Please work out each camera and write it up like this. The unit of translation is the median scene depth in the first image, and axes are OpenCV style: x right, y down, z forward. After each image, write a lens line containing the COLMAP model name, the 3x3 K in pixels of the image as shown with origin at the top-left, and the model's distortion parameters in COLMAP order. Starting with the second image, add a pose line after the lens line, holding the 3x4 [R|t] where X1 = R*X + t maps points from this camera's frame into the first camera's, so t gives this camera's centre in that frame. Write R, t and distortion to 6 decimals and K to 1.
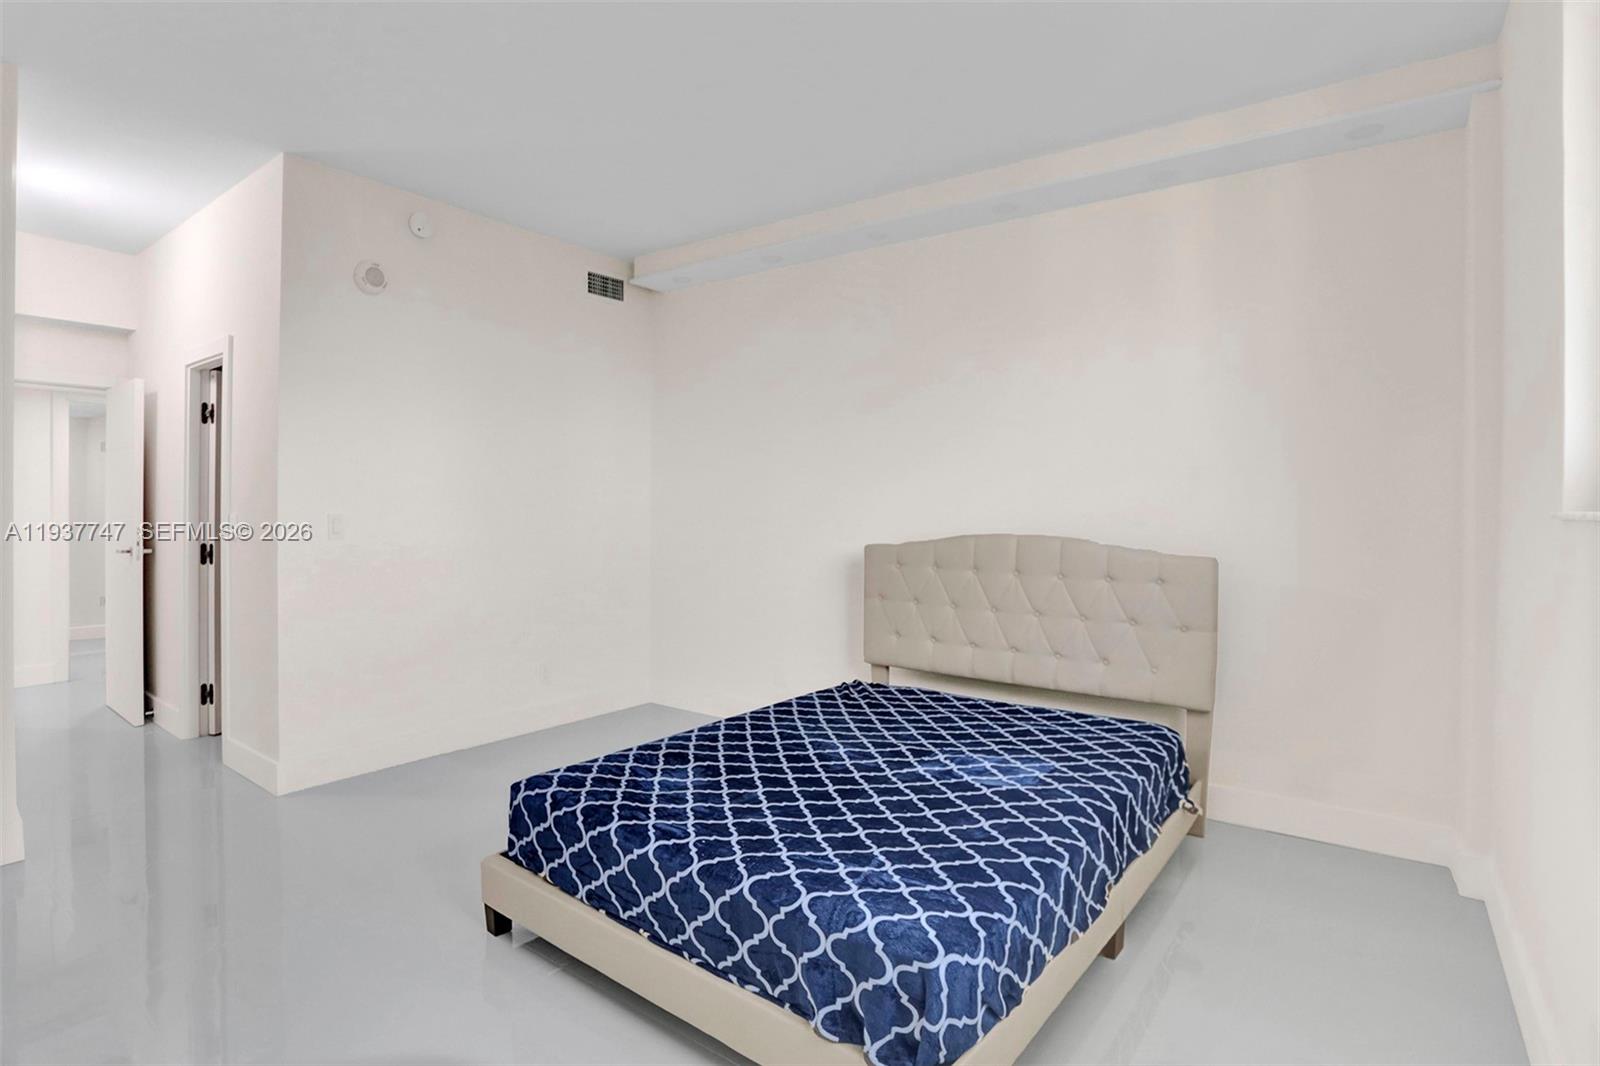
lens RADIAL K [[804.7, 0, 793.2], [0, 804.7, 504.1], [0, 0, 1]] dist [-0.077369, 0.026281]
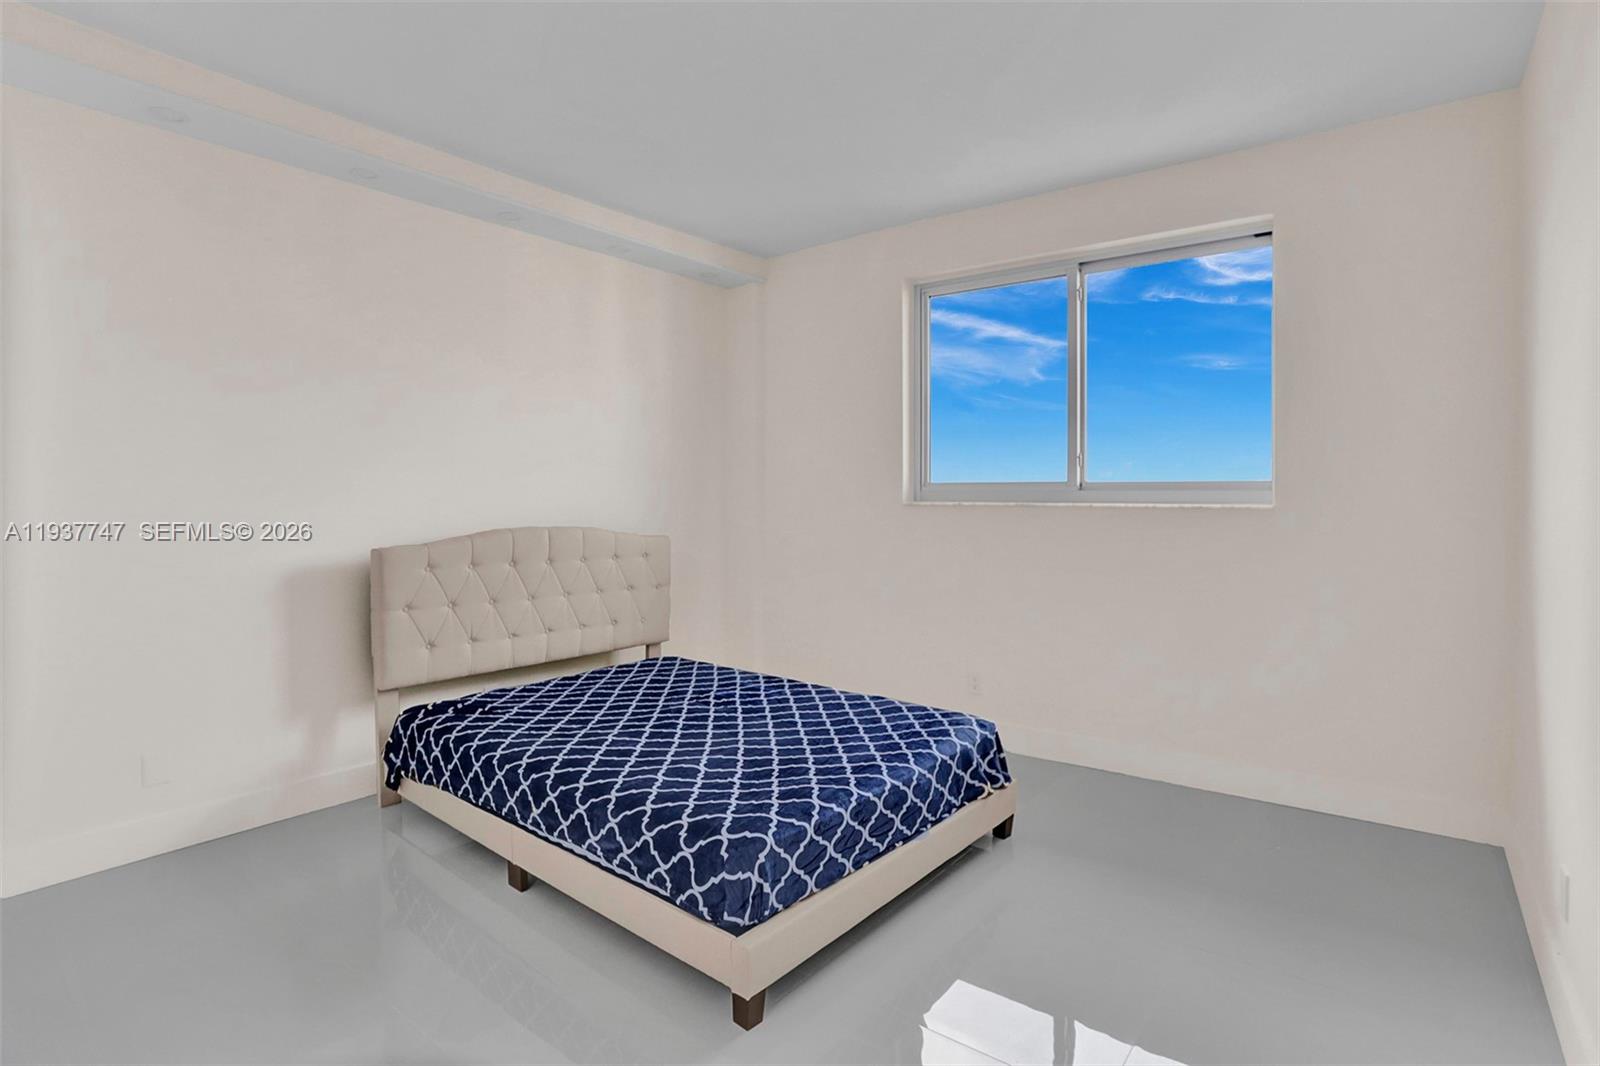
lens RADIAL K [[804.7, 0, 793.2], [0, 804.7, 504.1], [0, 0, 1]] dist [-0.077369, 0.026281]
pose [[0.015465, -0.012498, 0.999802, -1.273249], [-0.007901, 0.999889, 0.012621, -0.015049], [-0.999849, -0.008094, 0.015365, 1.004370]]
